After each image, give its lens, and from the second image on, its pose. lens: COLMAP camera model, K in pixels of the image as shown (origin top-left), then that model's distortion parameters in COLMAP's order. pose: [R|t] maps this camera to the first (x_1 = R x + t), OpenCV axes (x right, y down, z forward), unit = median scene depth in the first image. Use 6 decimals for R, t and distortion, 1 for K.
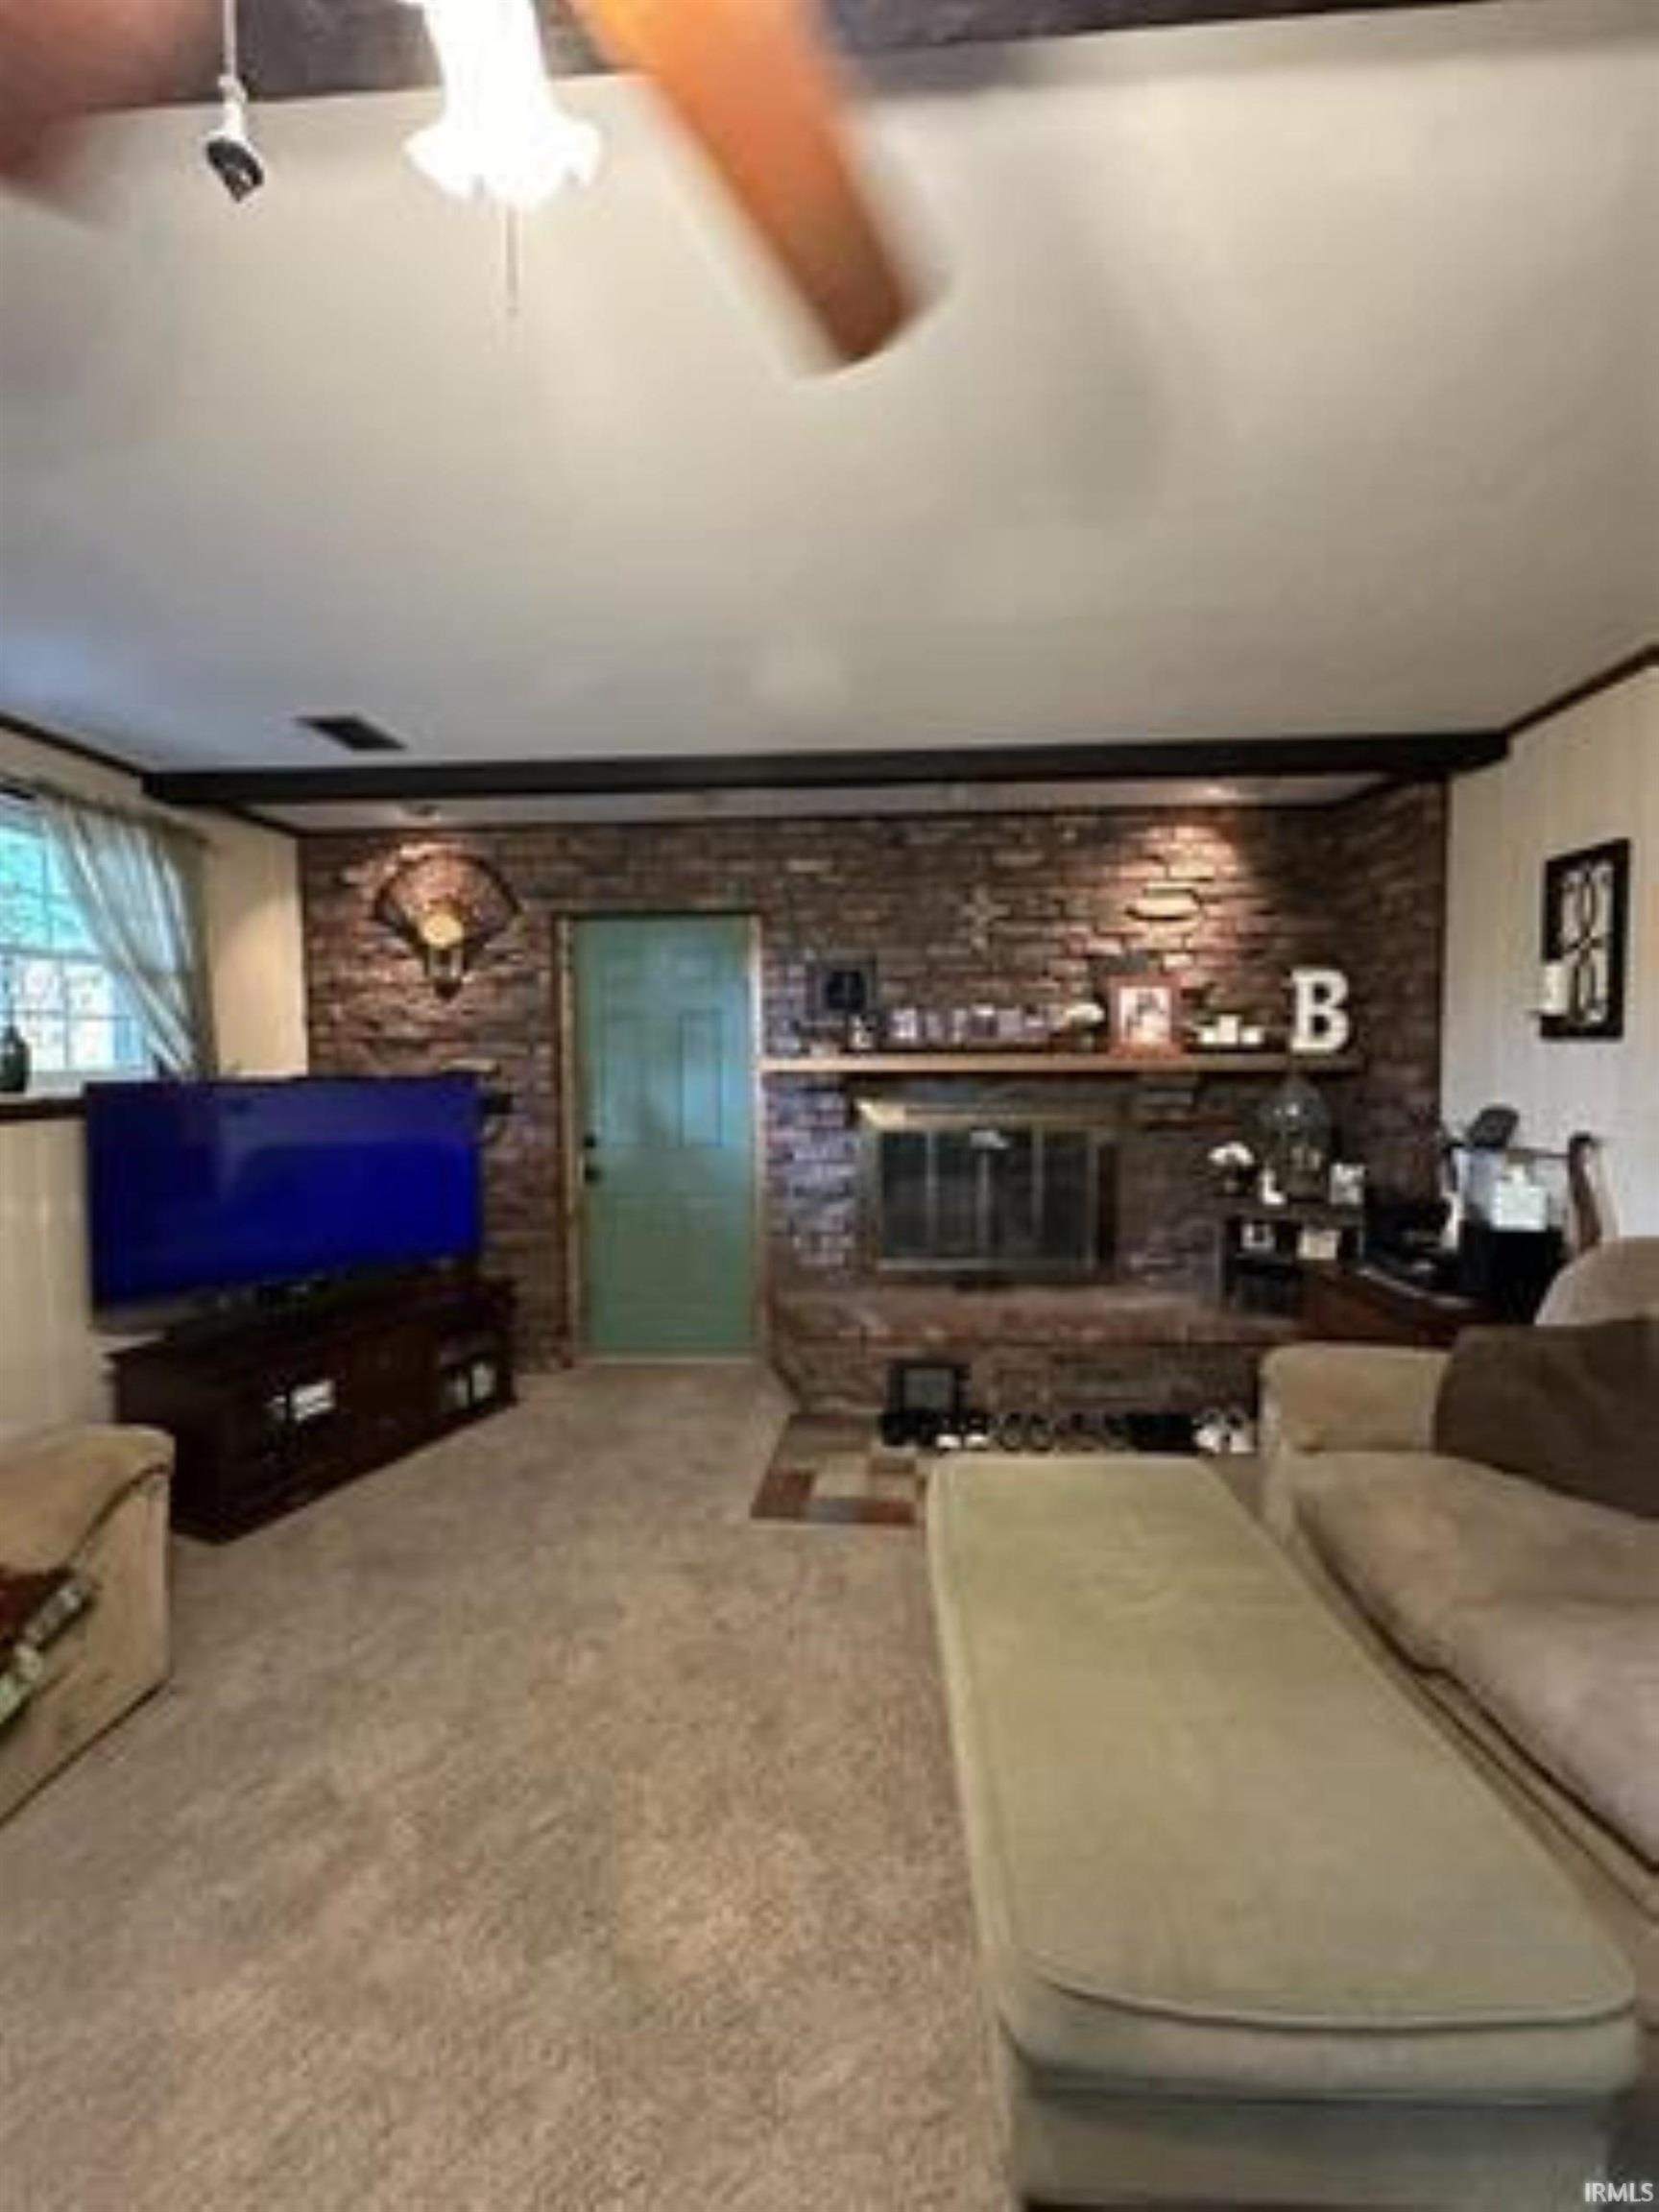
lens RADIAL K [[882.0, 0, 828.0], [0, 882.0, 1099.1], [0, 0, 1]] dist [0.002327, 0.000222]
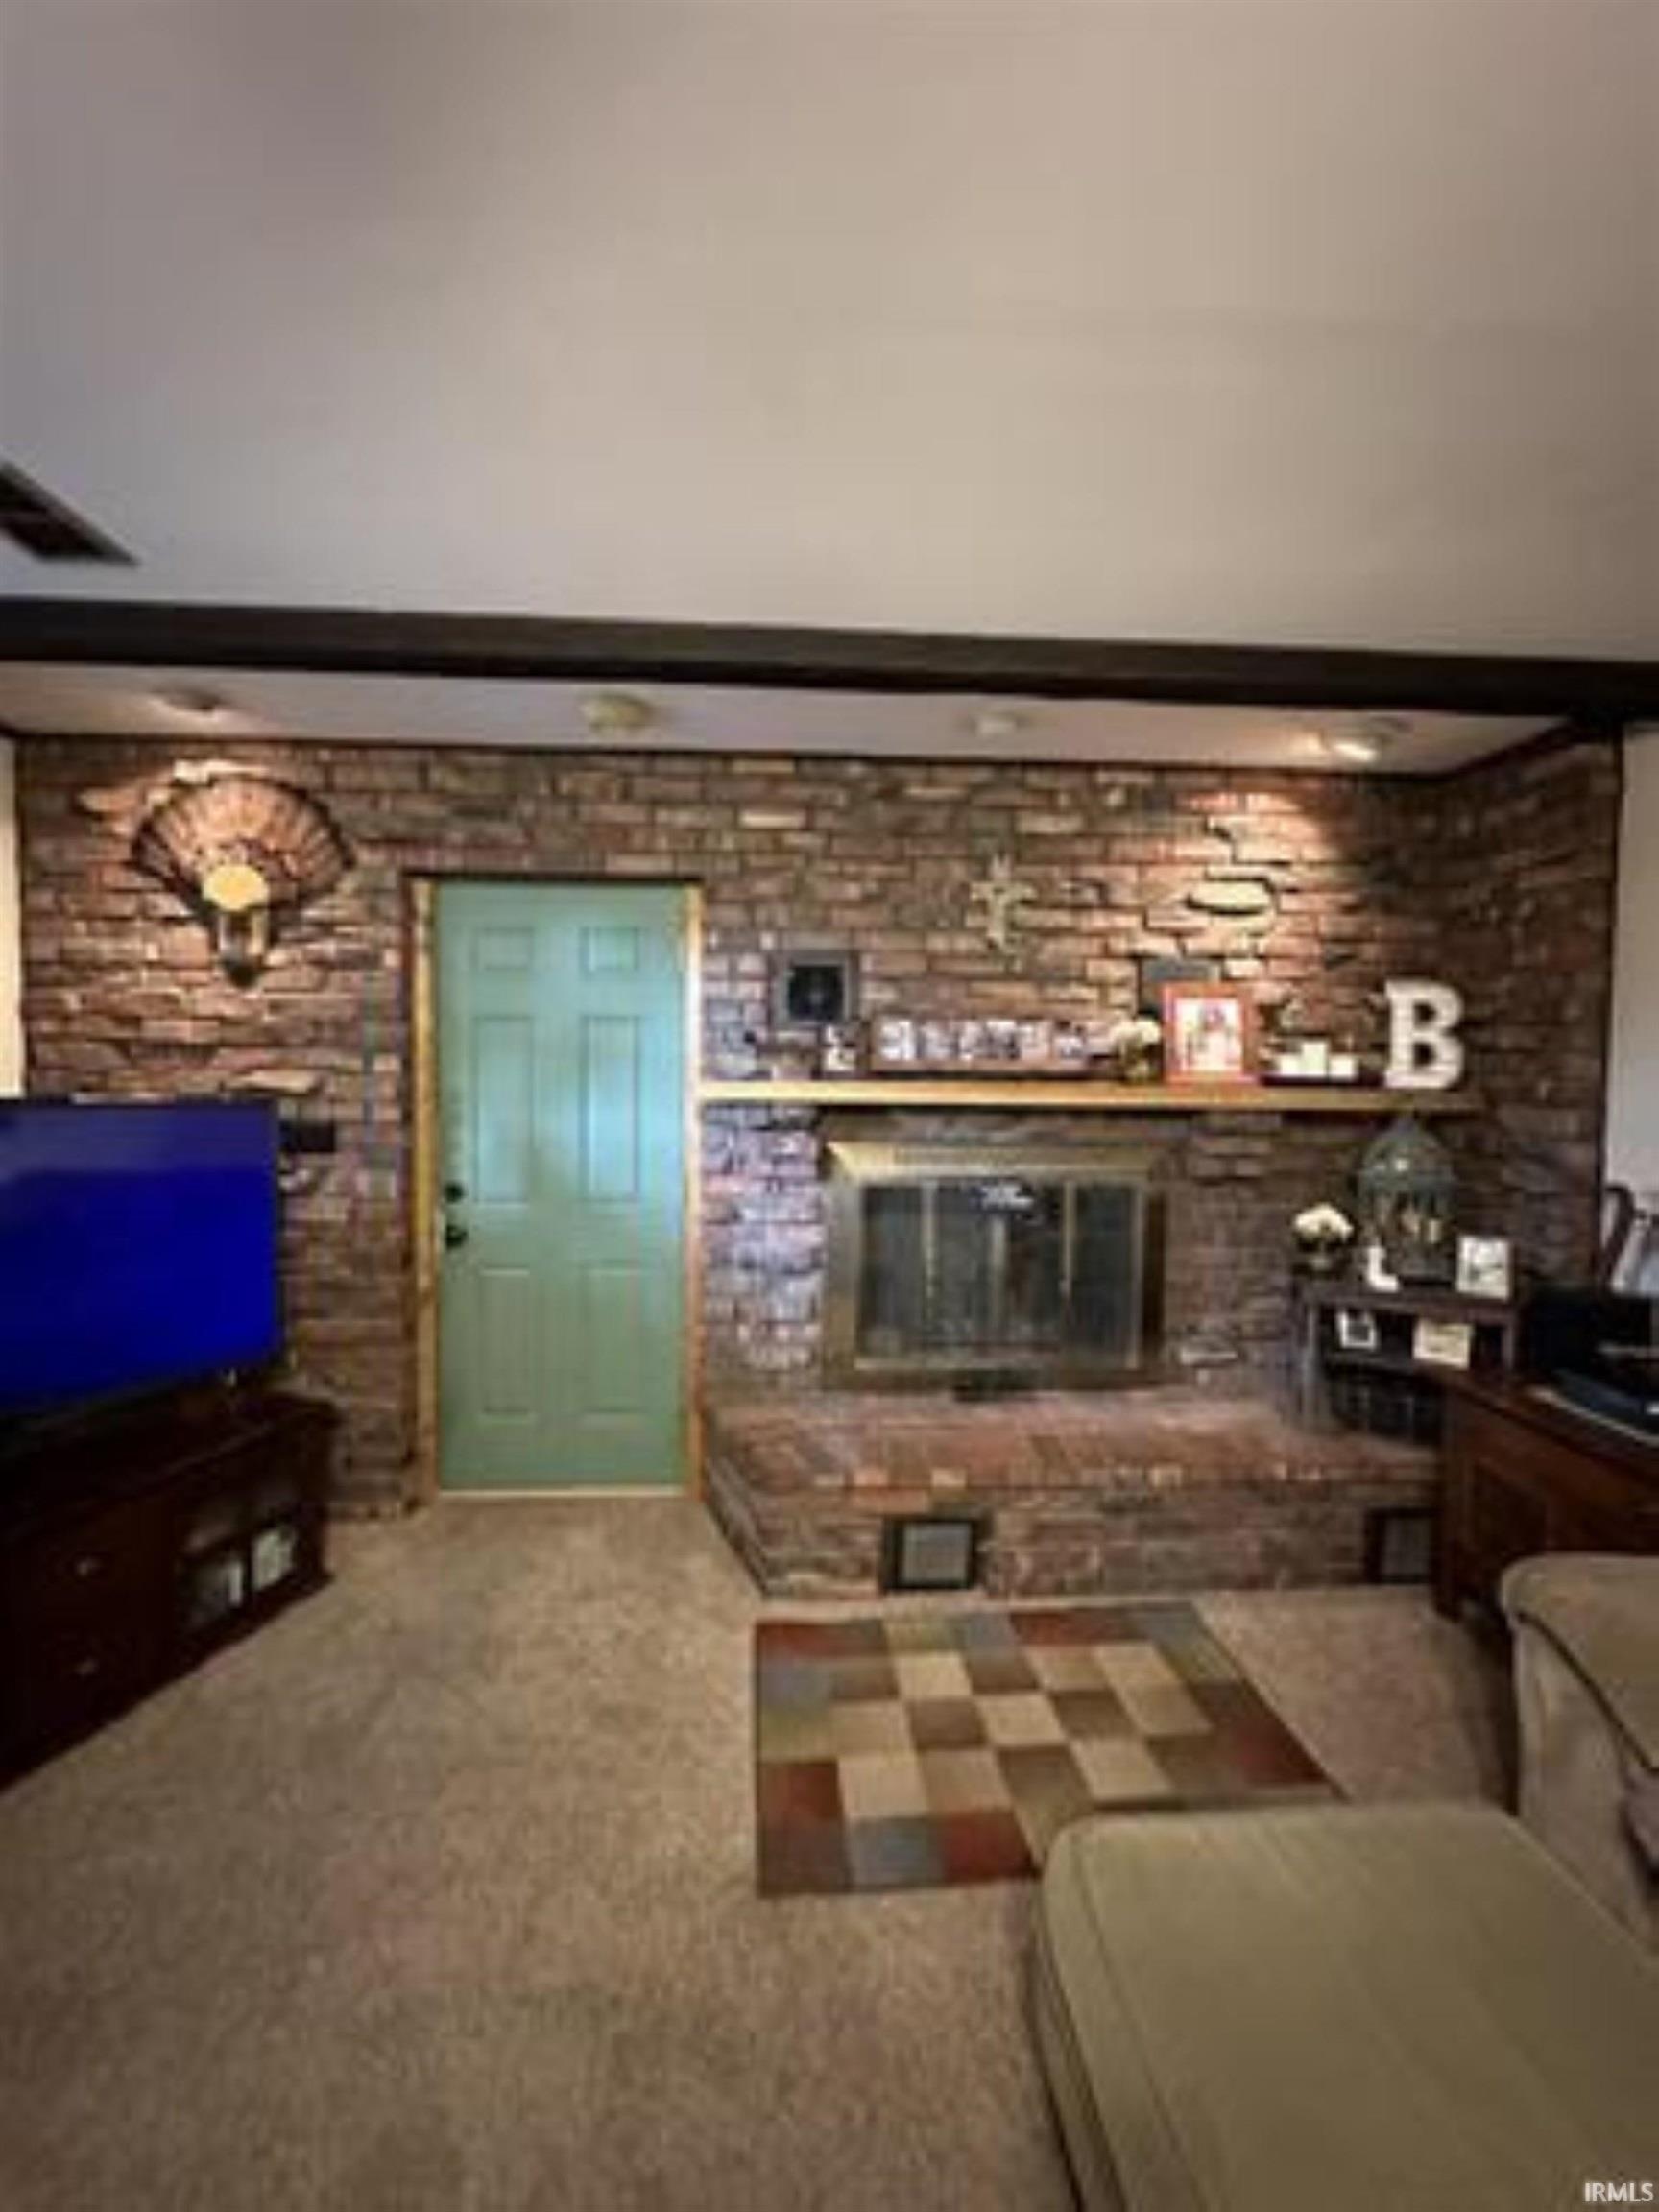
lens RADIAL K [[882.0, 0, 828.0], [0, 882.0, 1099.1], [0, 0, 1]] dist [0.002327, 0.000222]
pose [[0.993279, 0.018608, 0.114240, -0.054275], [-0.017061, 0.999749, -0.014510, -0.023080], [-0.114481, 0.012464, 0.993347, 0.270765]]
